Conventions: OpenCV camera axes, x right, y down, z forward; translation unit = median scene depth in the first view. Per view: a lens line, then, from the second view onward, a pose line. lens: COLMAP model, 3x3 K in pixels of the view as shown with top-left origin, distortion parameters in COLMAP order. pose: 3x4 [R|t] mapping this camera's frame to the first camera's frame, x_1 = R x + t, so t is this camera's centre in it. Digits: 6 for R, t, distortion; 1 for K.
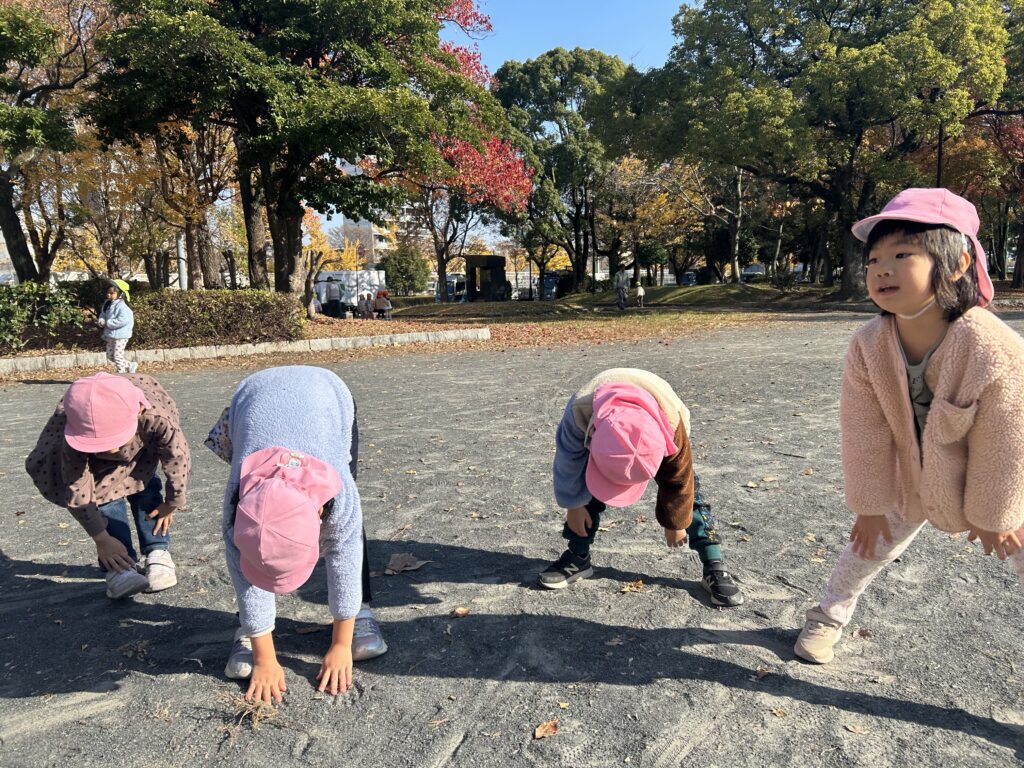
lens RADIAL K [[767.1, 0, 508.7], [0, 767.1, 390.2], [0, 0, 1]] dist [0.030066, -0.032413]
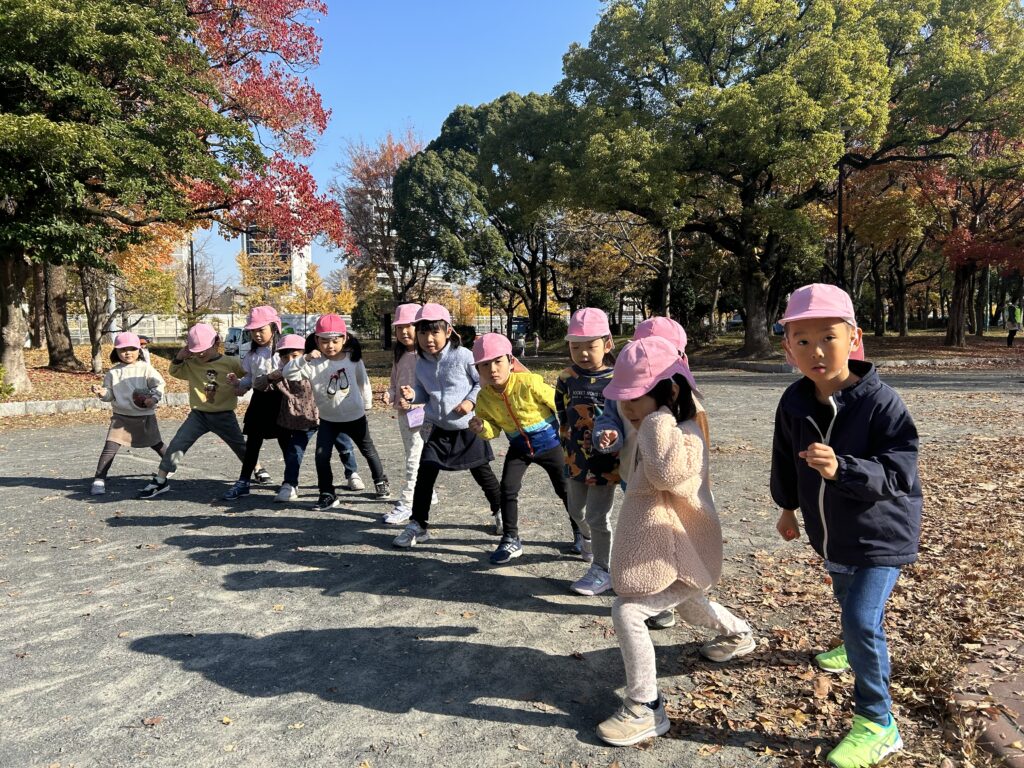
lens RADIAL K [[767.1, 0, 508.7], [0, 767.1, 390.2], [0, 0, 1]] dist [0.030066, -0.032413]
pose [[0.999660, 0.015913, -0.020661, 0.237542], [-0.017027, 0.998346, -0.054910, -0.030844], [0.019753, 0.055243, 0.998278, 0.108220]]
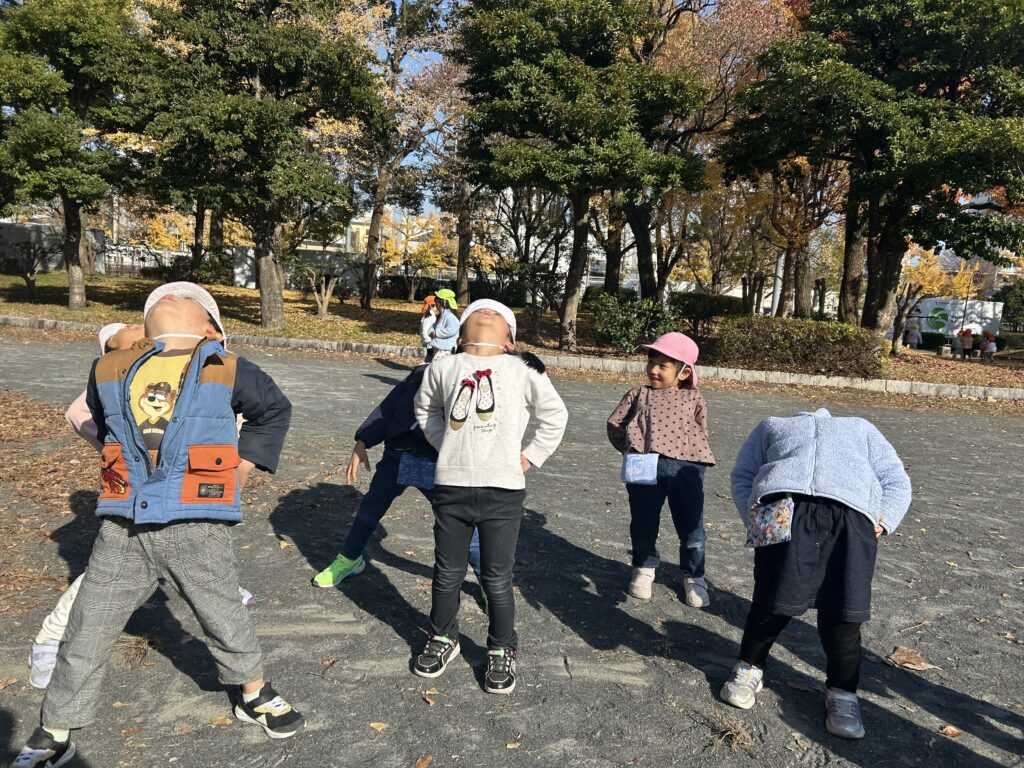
lens RADIAL K [[767.1, 0, 508.7], [0, 767.1, 390.2], [0, 0, 1]] dist [0.030066, -0.032413]
pose [[0.742002, 0.158591, -0.651369, 0.014406], [-0.167035, 0.984709, 0.049474, -0.015967], [0.649255, 0.072092, 0.757146, -0.026283]]
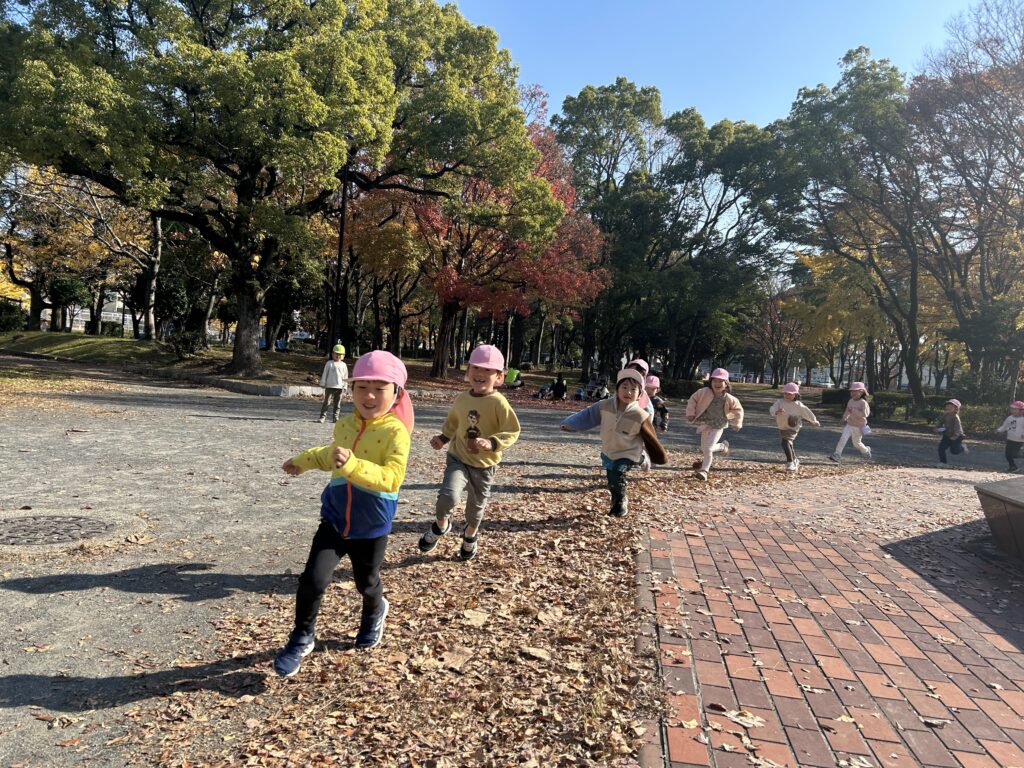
lens RADIAL K [[767.1, 0, 508.7], [0, 767.1, 390.2], [0, 0, 1]] dist [0.030066, -0.032413]
pose [[0.824248, 0.077556, 0.560893, 0.310052], [-0.033324, 0.995503, -0.088680, -0.054369], [-0.565248, 0.054403, 0.823125, 0.244137]]
